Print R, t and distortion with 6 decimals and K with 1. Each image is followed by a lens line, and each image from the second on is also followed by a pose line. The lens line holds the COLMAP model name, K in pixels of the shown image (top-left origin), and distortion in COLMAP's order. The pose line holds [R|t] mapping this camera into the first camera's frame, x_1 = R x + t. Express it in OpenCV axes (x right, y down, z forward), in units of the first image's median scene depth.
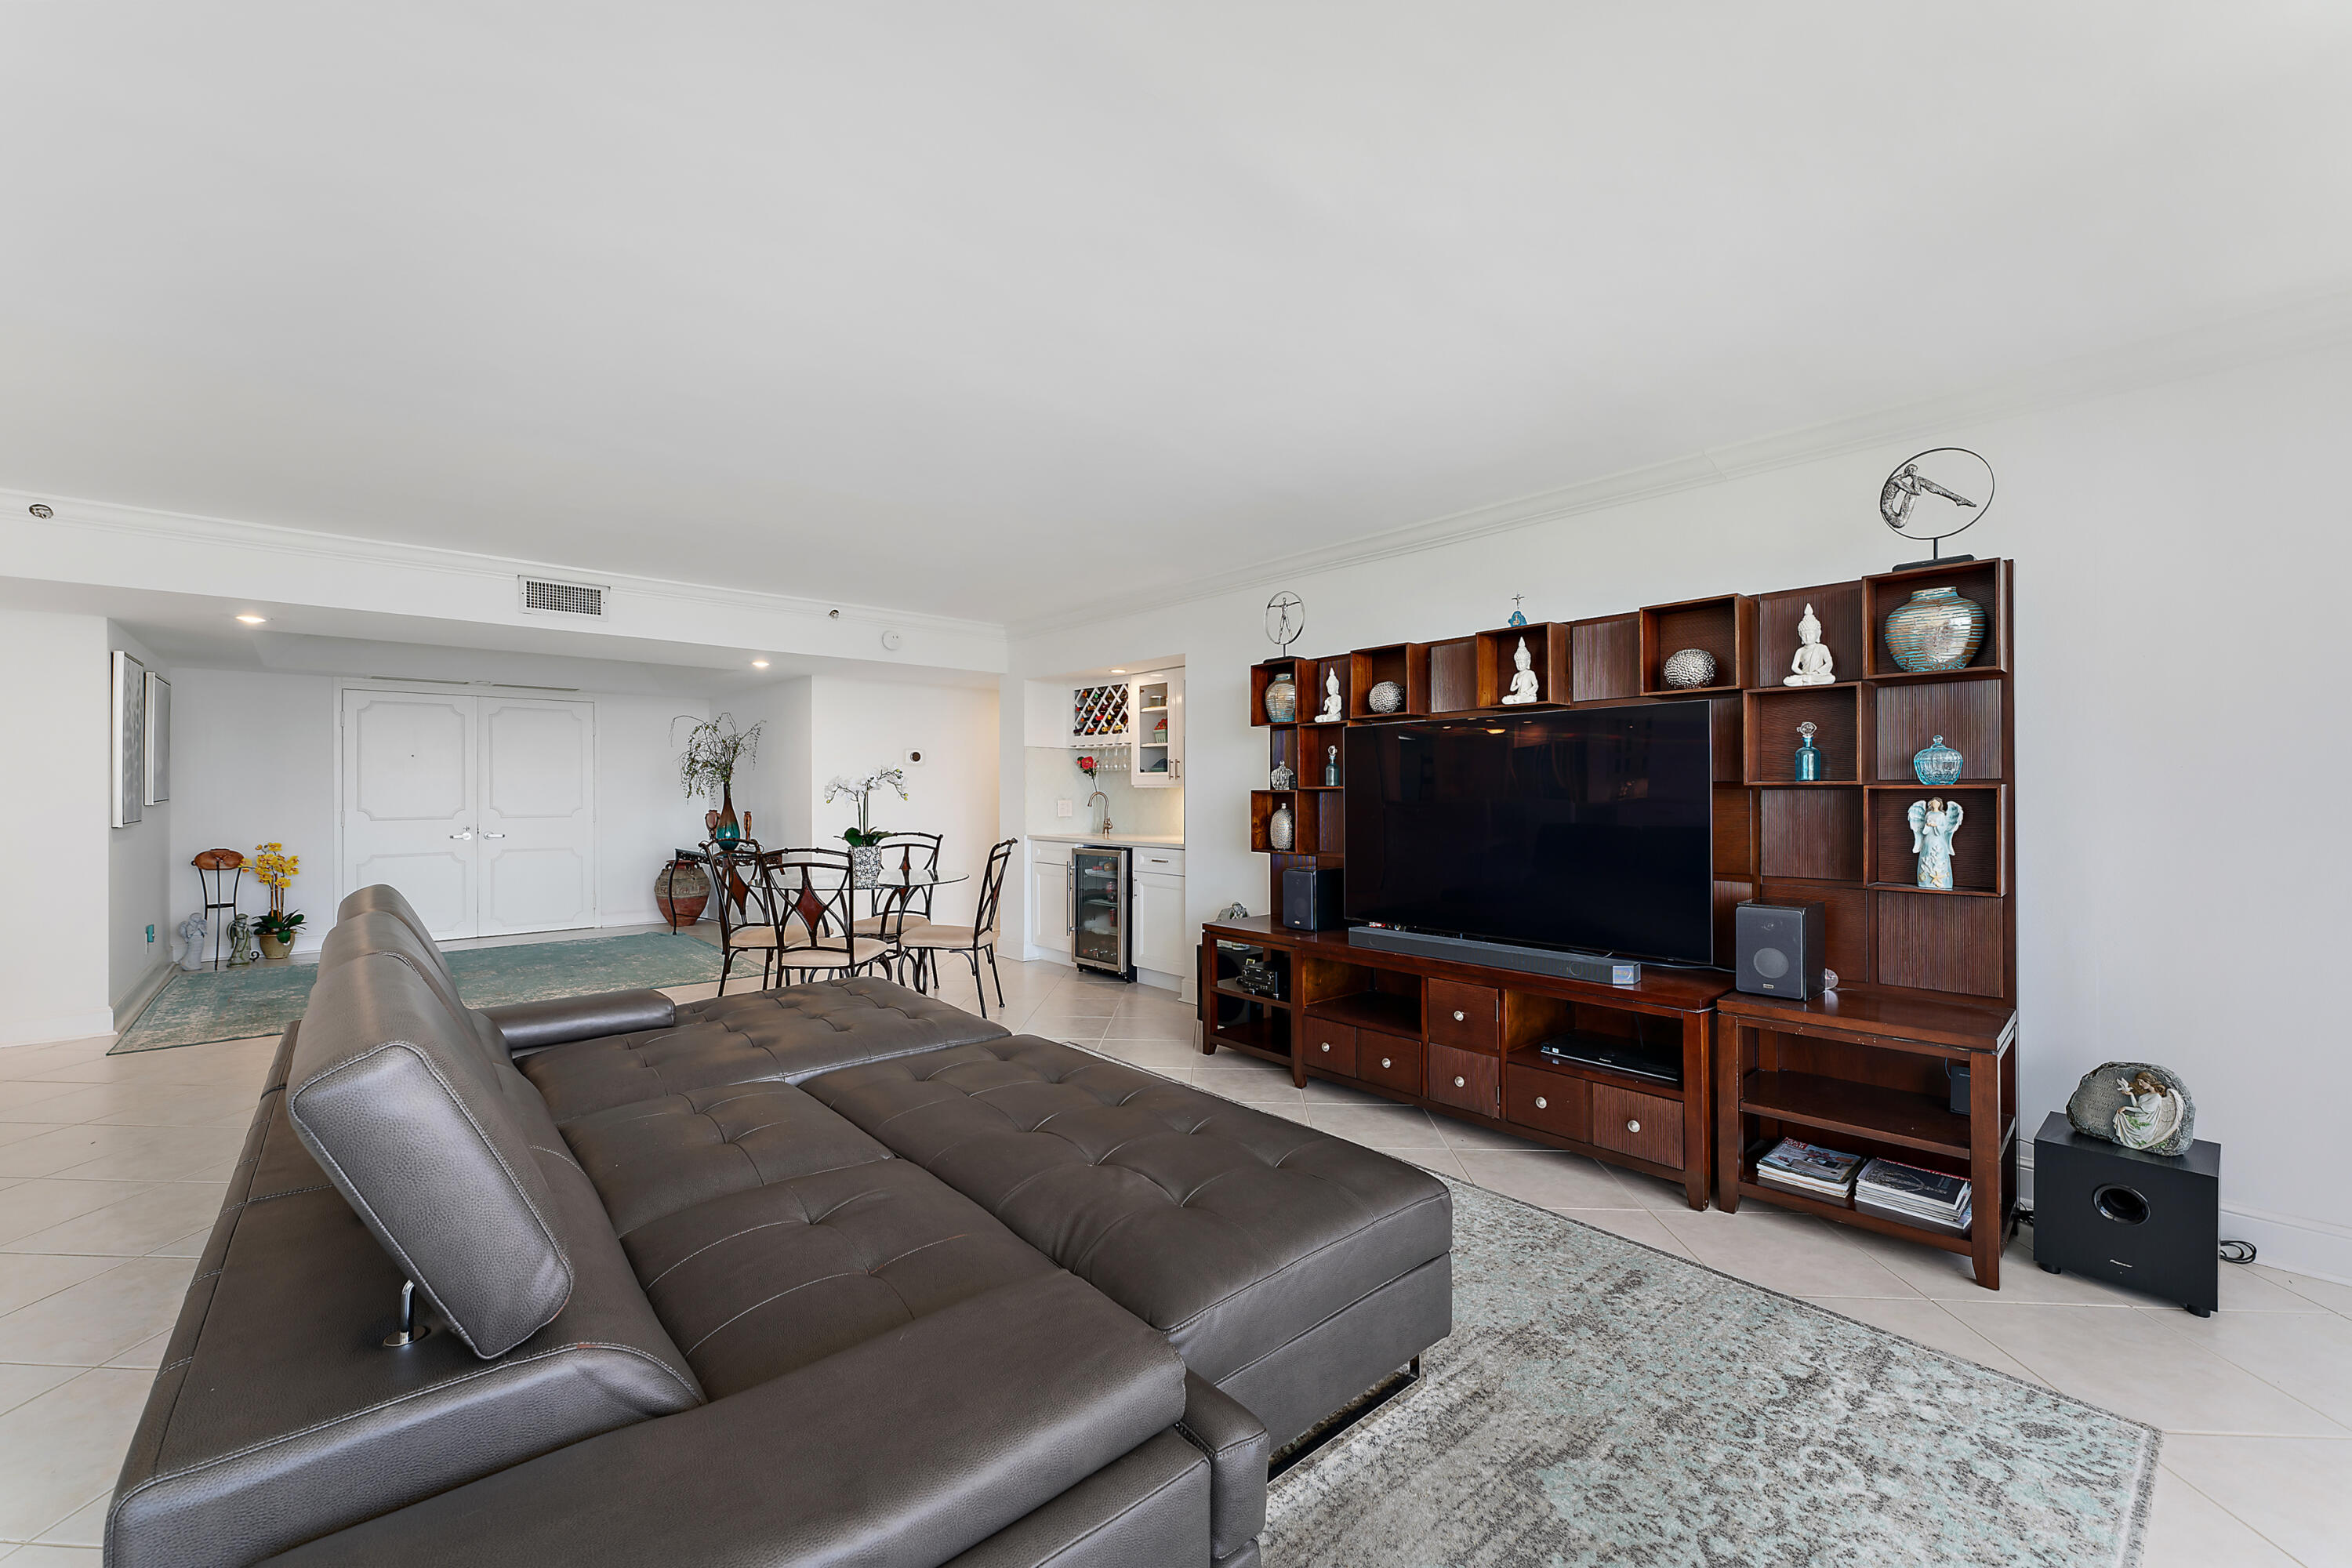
lens RADIAL K [[937.1, 0, 1185.3], [0, 937.1, 786.3], [0, 0, 1]] dist [0.001060, -0.000070]
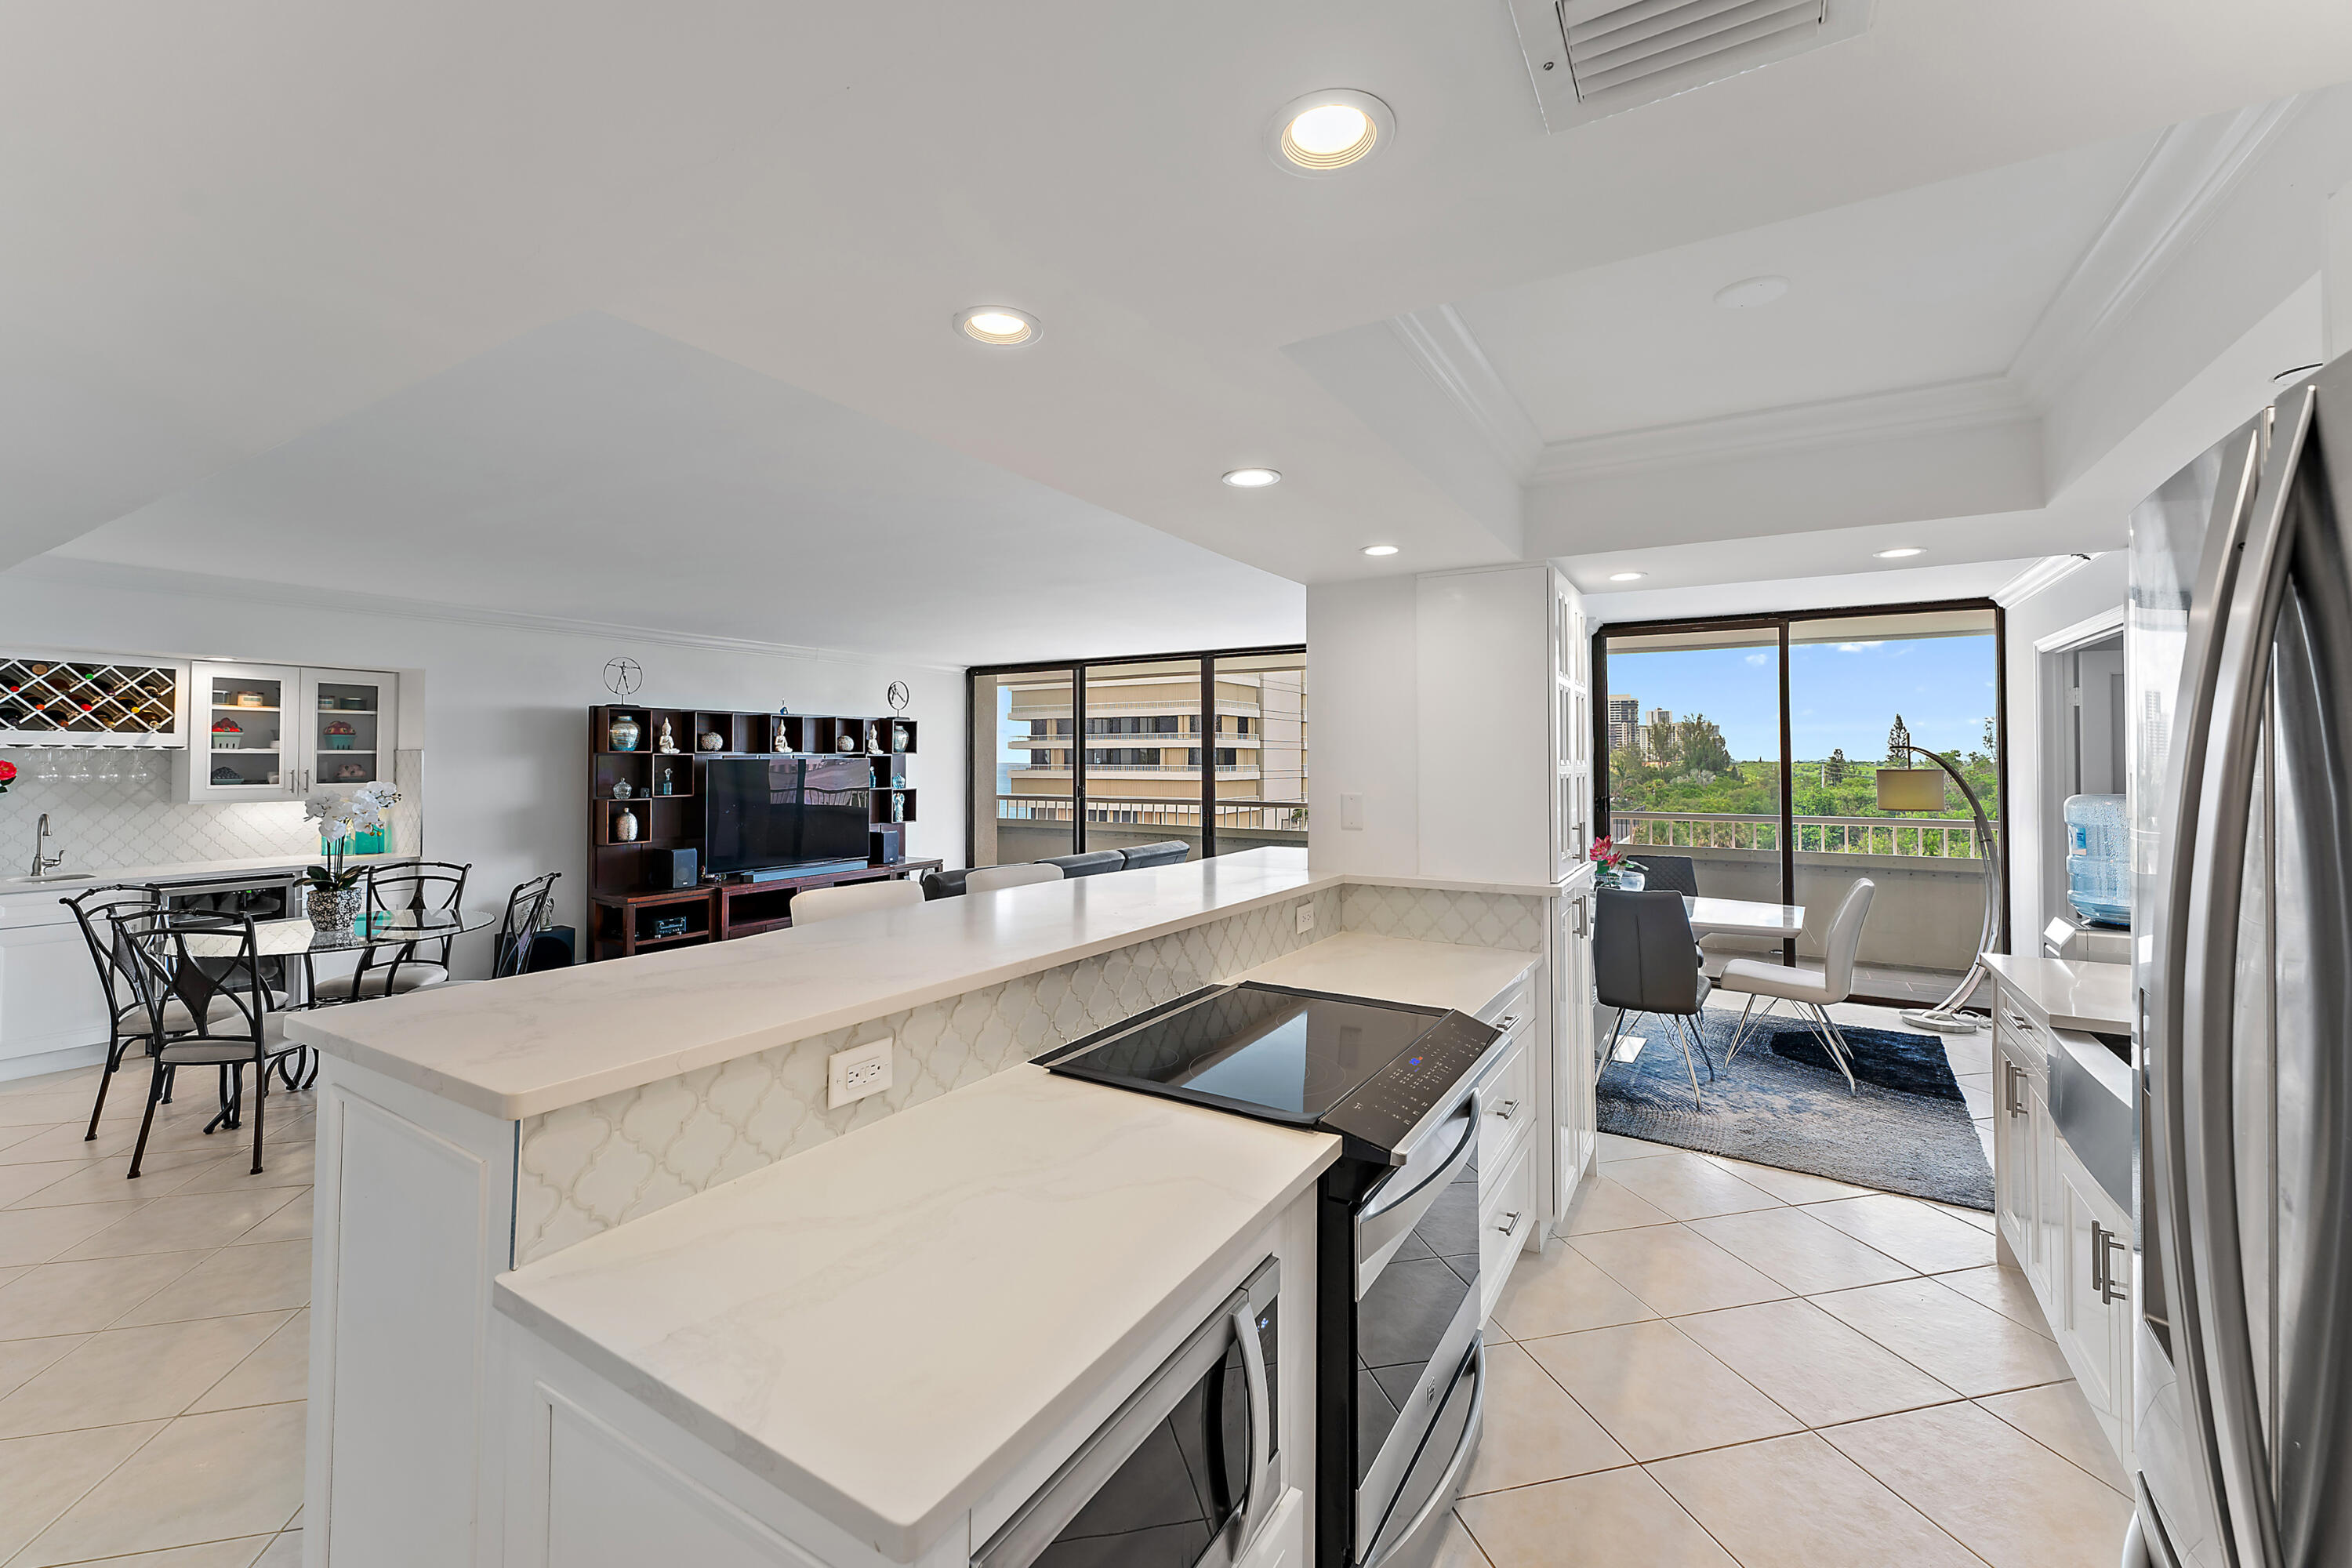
lens RADIAL K [[952.5, 0, 1179.9], [0, 952.5, 775.4], [0, 0, 1]] dist [0.000810, -0.000386]
pose [[-0.312498, -0.028587, 0.949488, -1.932525], [-0.020192, 0.999521, 0.023447, -0.105258], [-0.949704, -0.011845, -0.312925, 0.841796]]
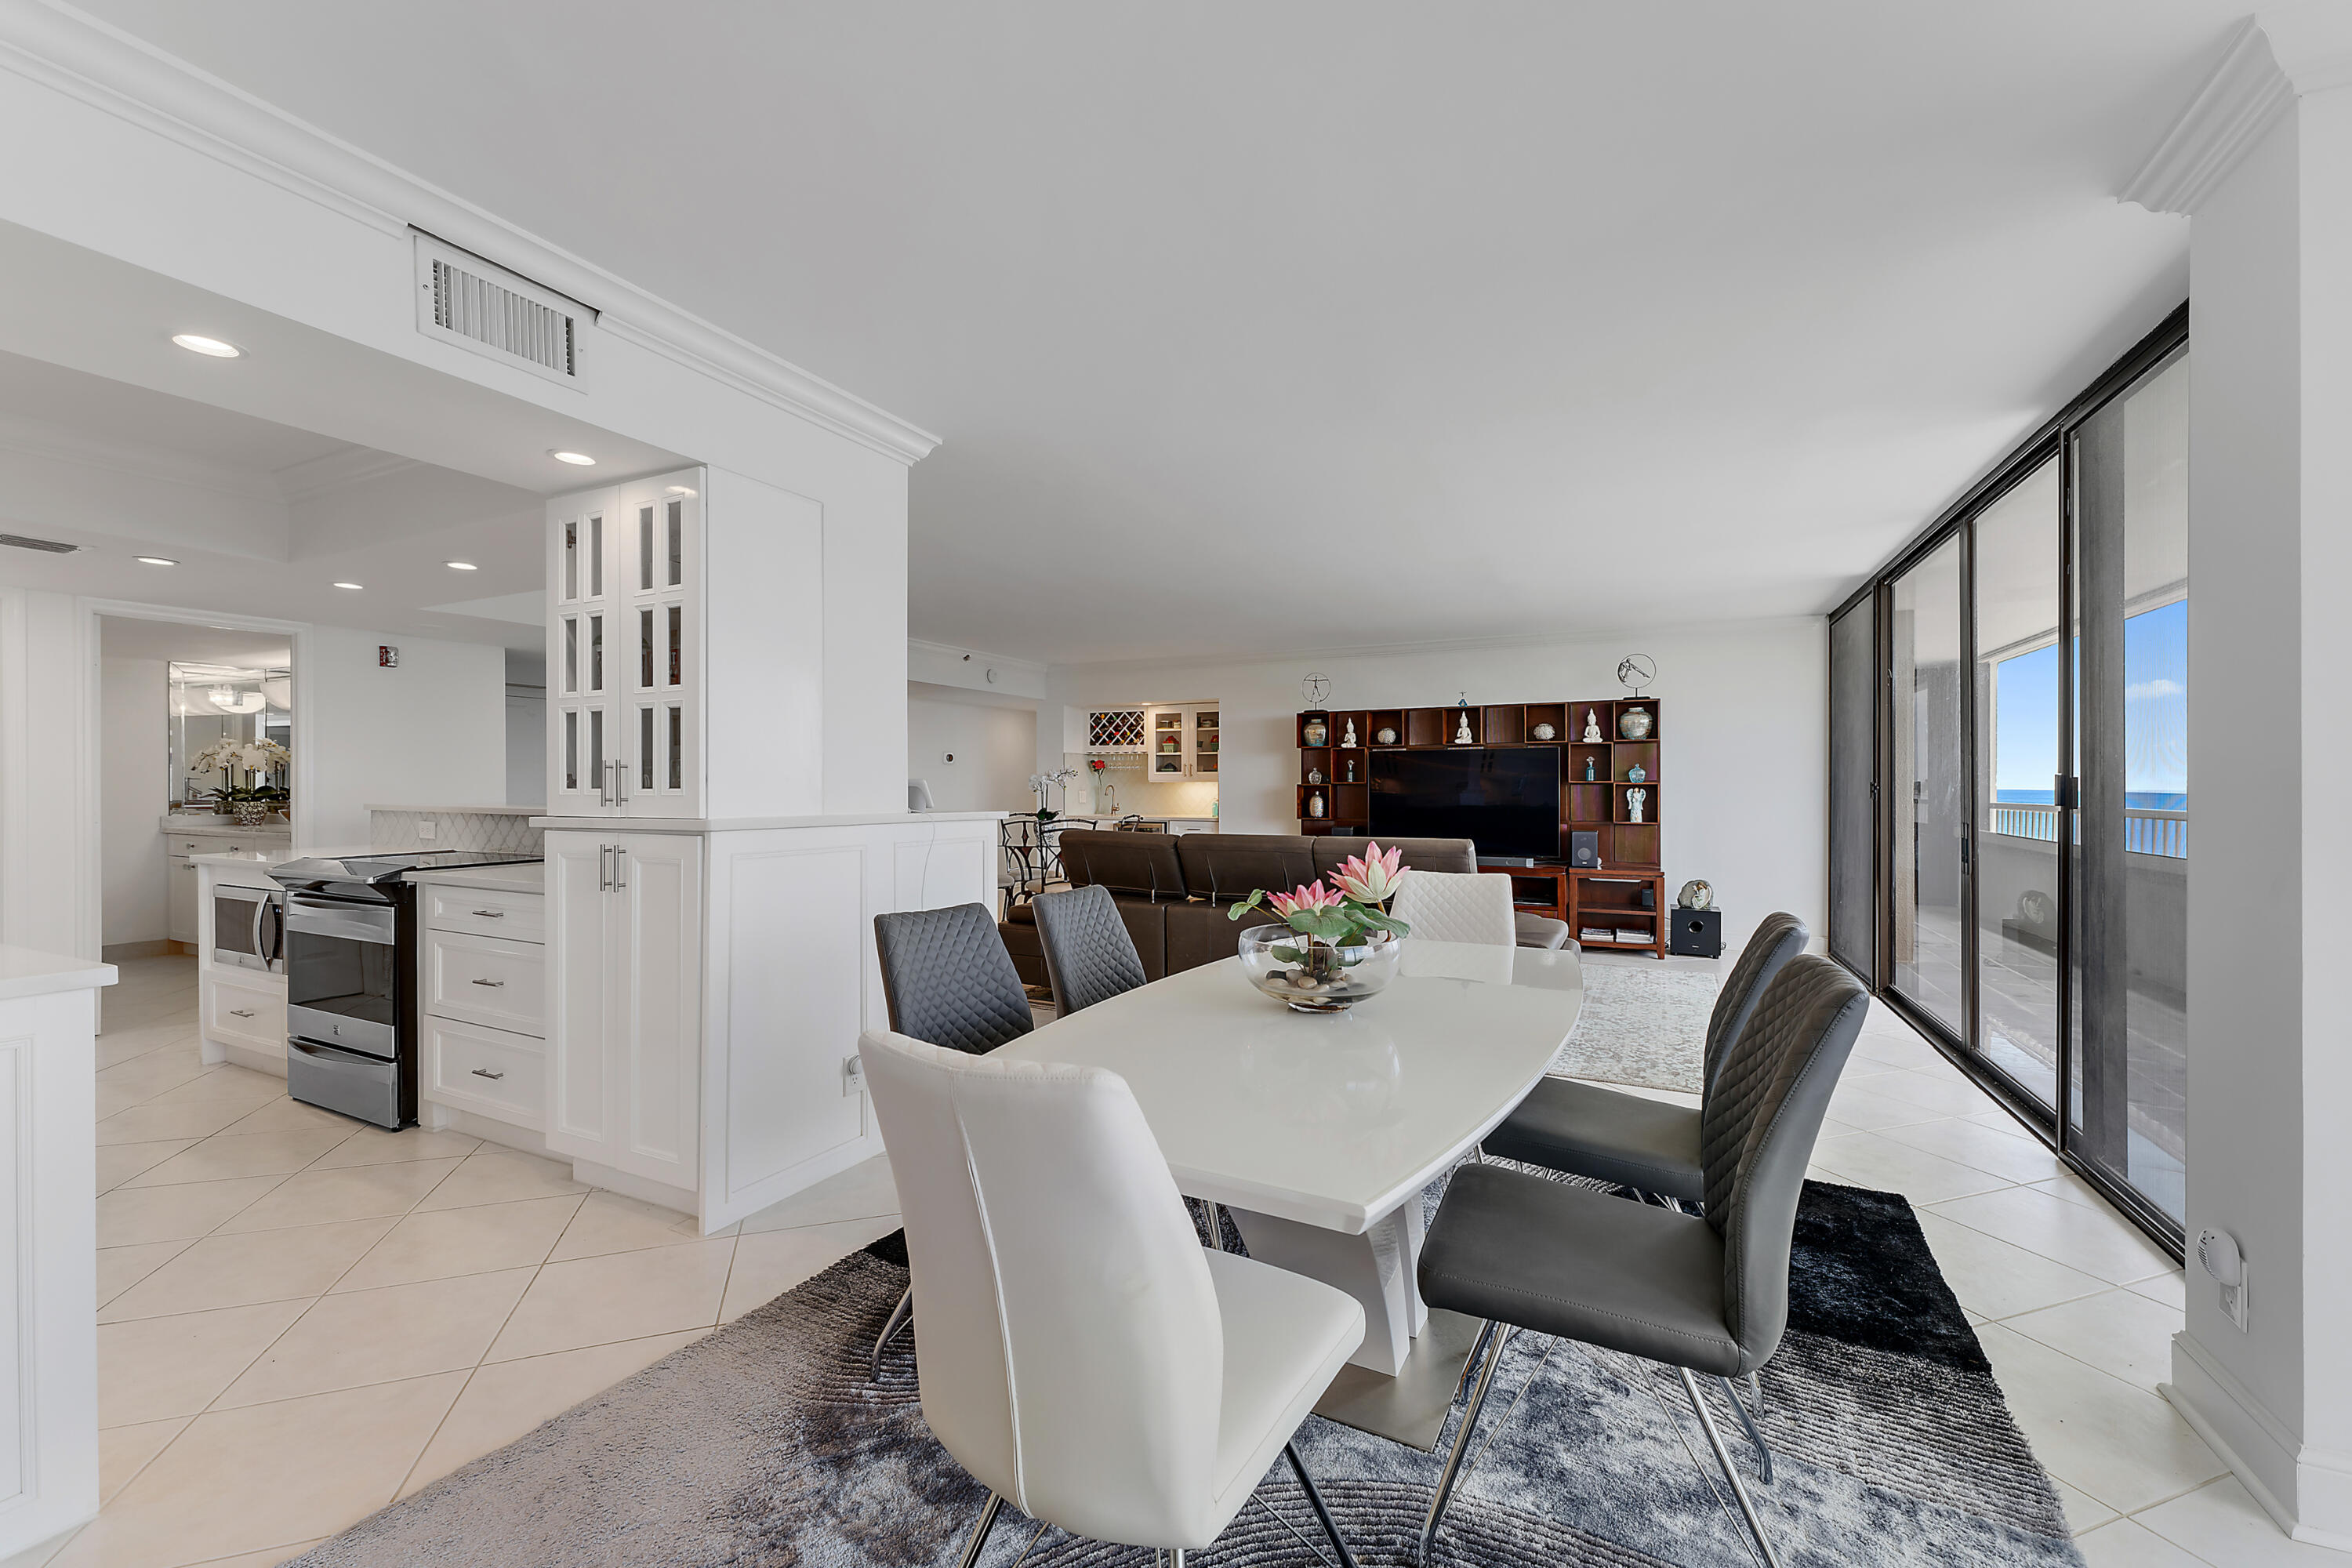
lens RADIAL K [[952.5, 0, 1179.9], [0, 952.5, 775.4], [0, 0, 1]] dist [0.000810, -0.000386]
pose [[0.922745, 0.001018, 0.385409, -1.067022], [-0.000814, 0.999999, -0.000692, -0.014911], [-0.385410, 0.000324, 0.922746, -0.732721]]
